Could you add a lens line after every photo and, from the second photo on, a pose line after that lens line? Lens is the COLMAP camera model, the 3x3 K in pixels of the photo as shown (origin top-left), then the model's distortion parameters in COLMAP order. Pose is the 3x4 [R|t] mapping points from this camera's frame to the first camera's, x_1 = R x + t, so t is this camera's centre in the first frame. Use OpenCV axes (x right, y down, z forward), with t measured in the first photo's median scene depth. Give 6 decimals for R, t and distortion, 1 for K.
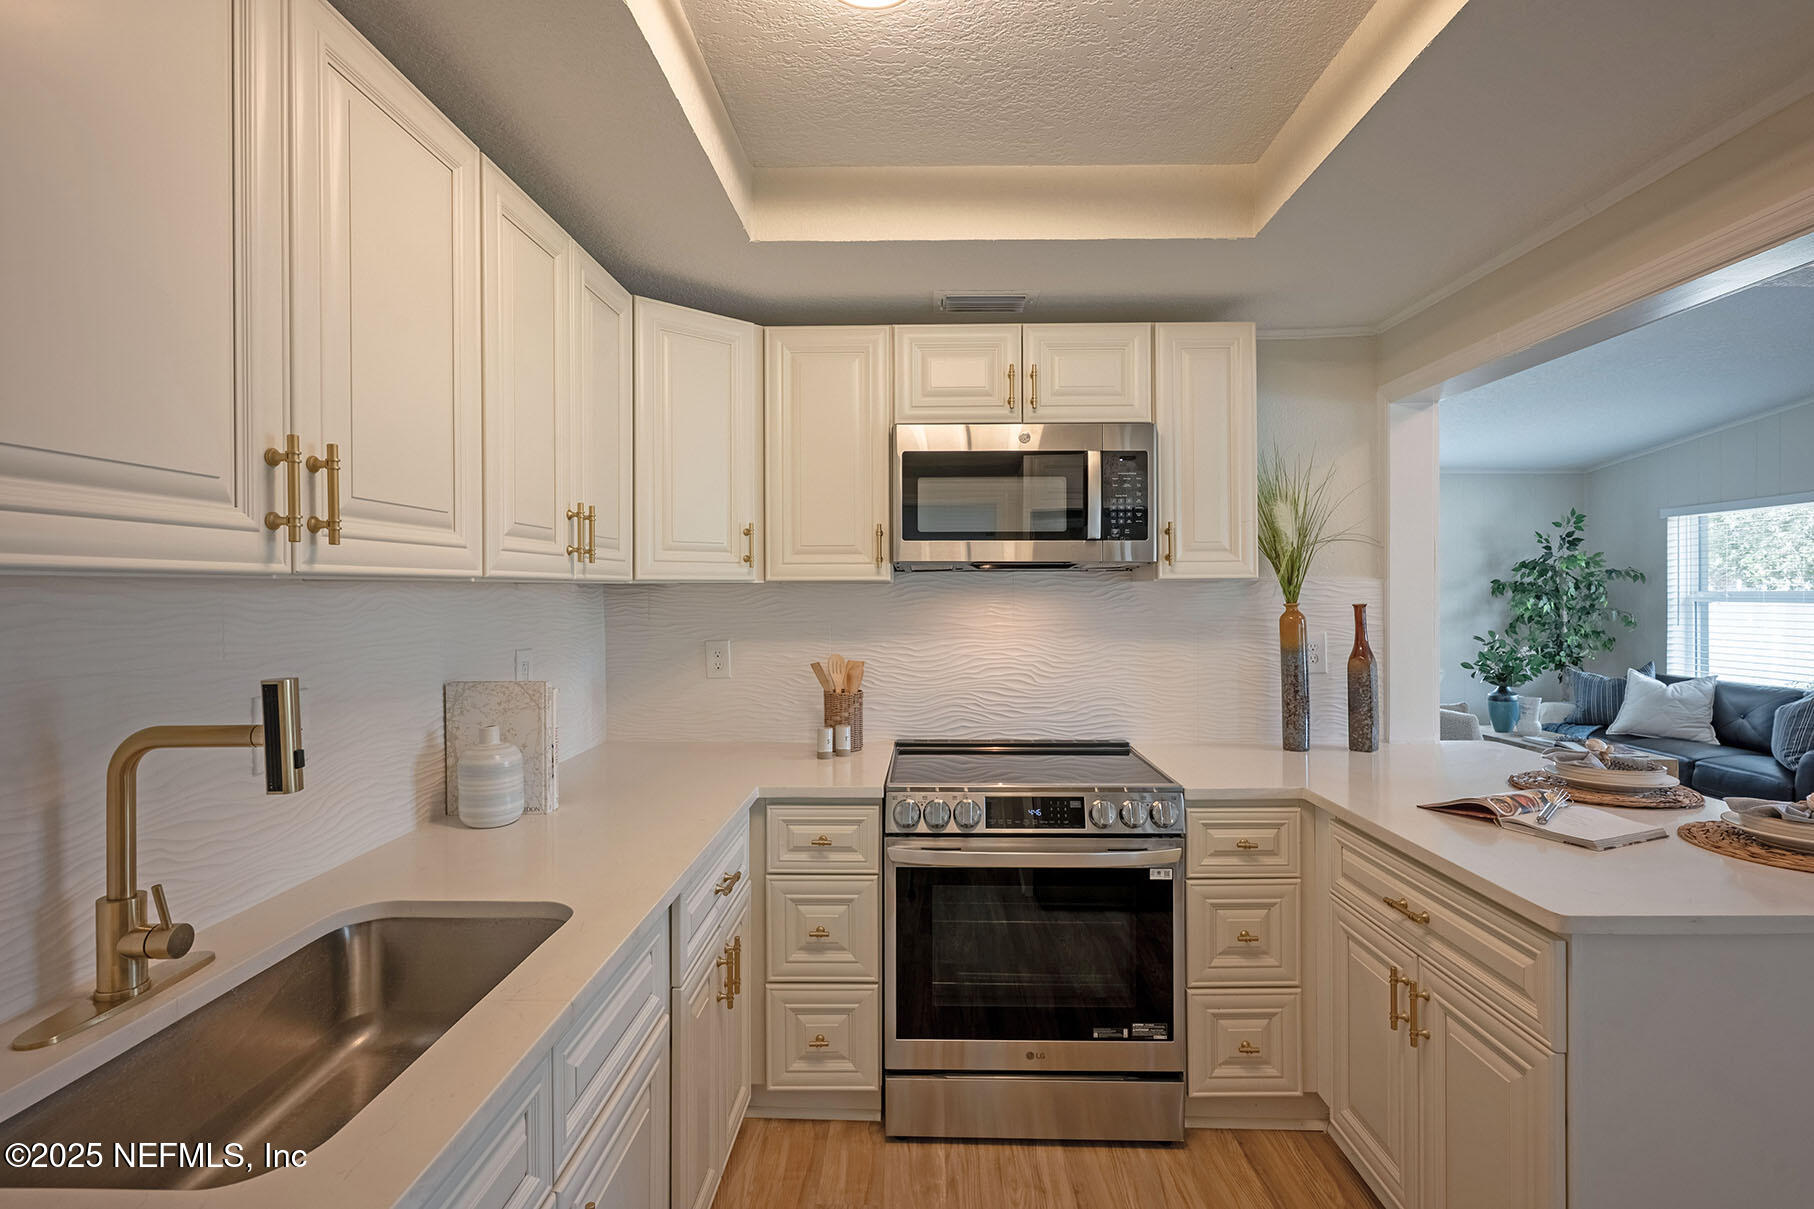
lens RADIAL K [[871.1, 0, 917.8], [0, 871.1, 585.5], [0, 0, 1]] dist [-0.003536, -0.000112]
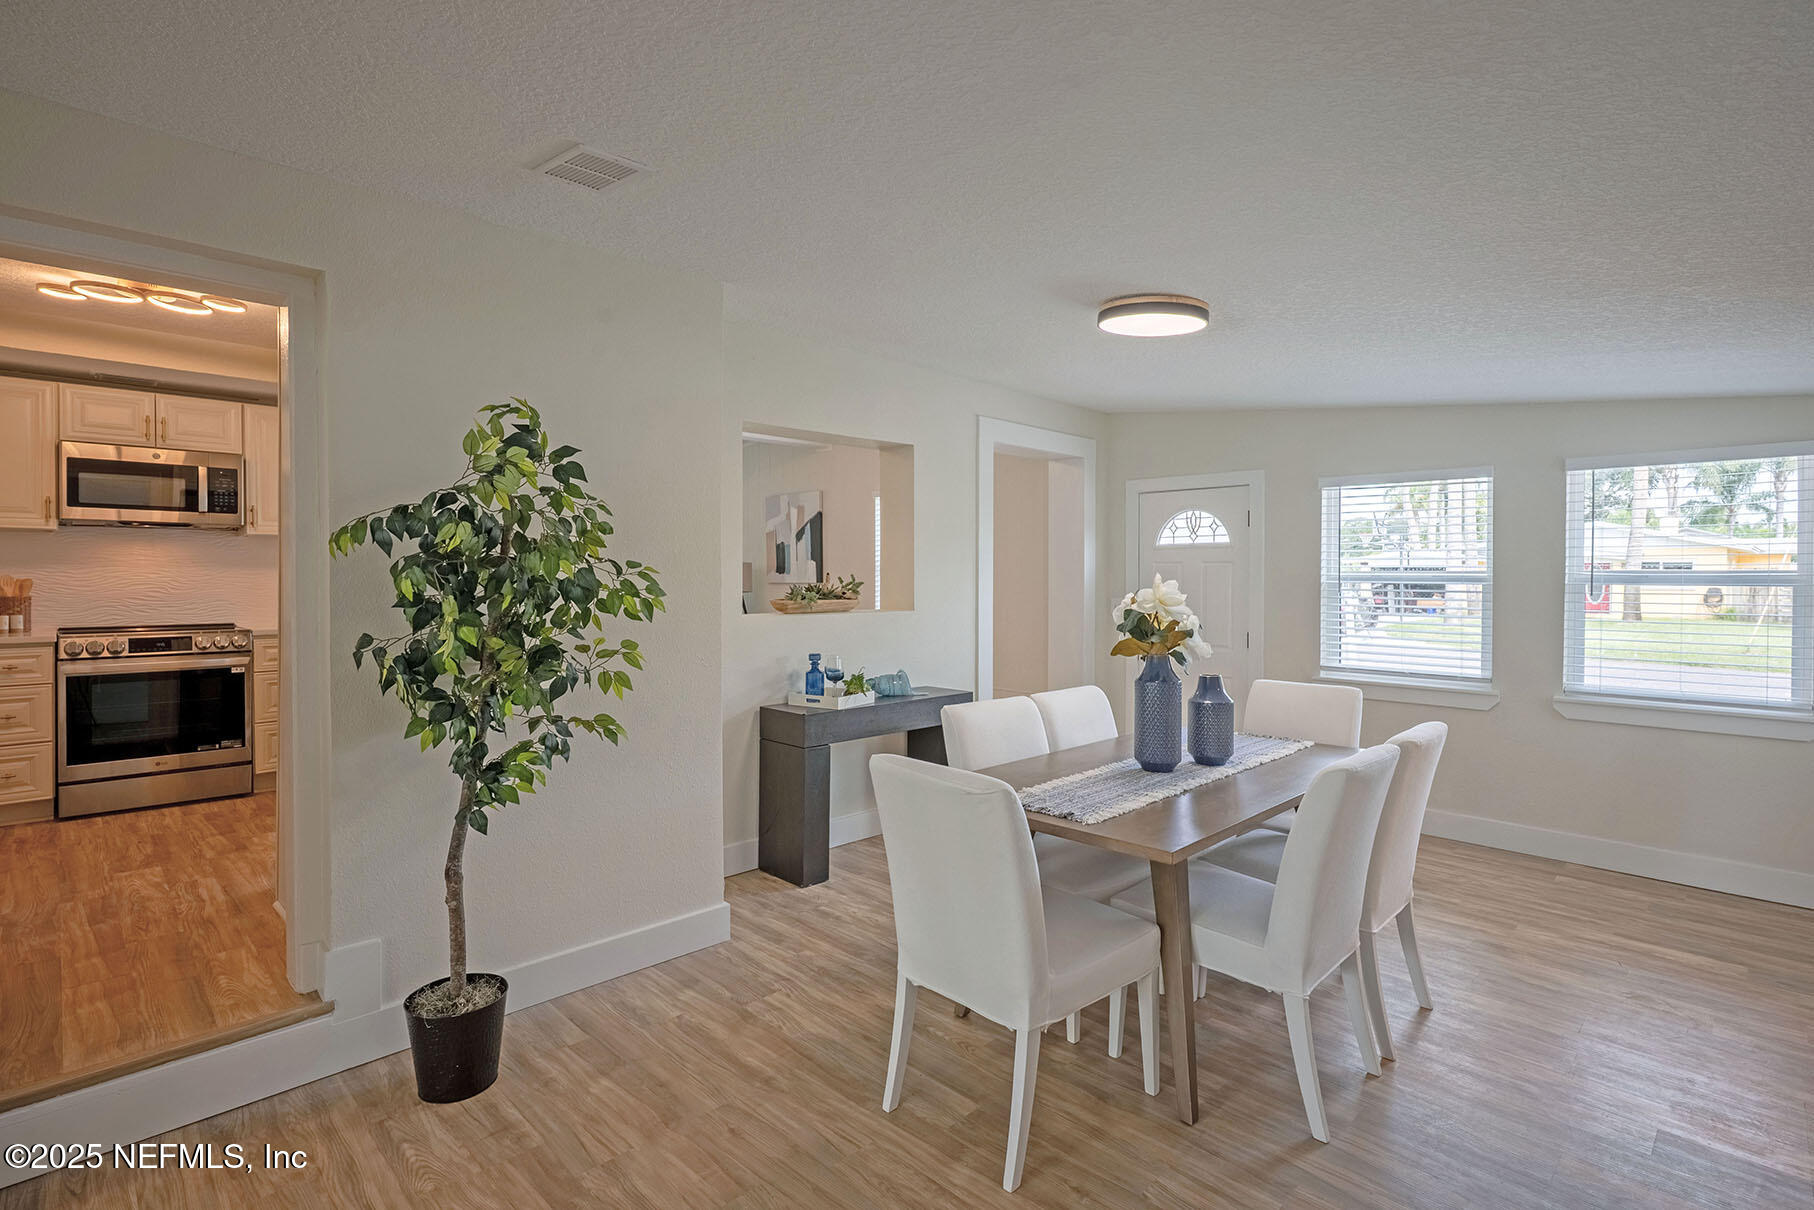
lens RADIAL K [[871.1, 0, 917.8], [0, 871.1, 586.0], [0, 0, 1]] dist [-0.003536, -0.000112]
pose [[0.702755, -0.004108, 0.711420, -0.059304], [-0.010204, 0.999822, 0.015853, 0.066121], [-0.711359, -0.018400, 0.702588, -1.517178]]
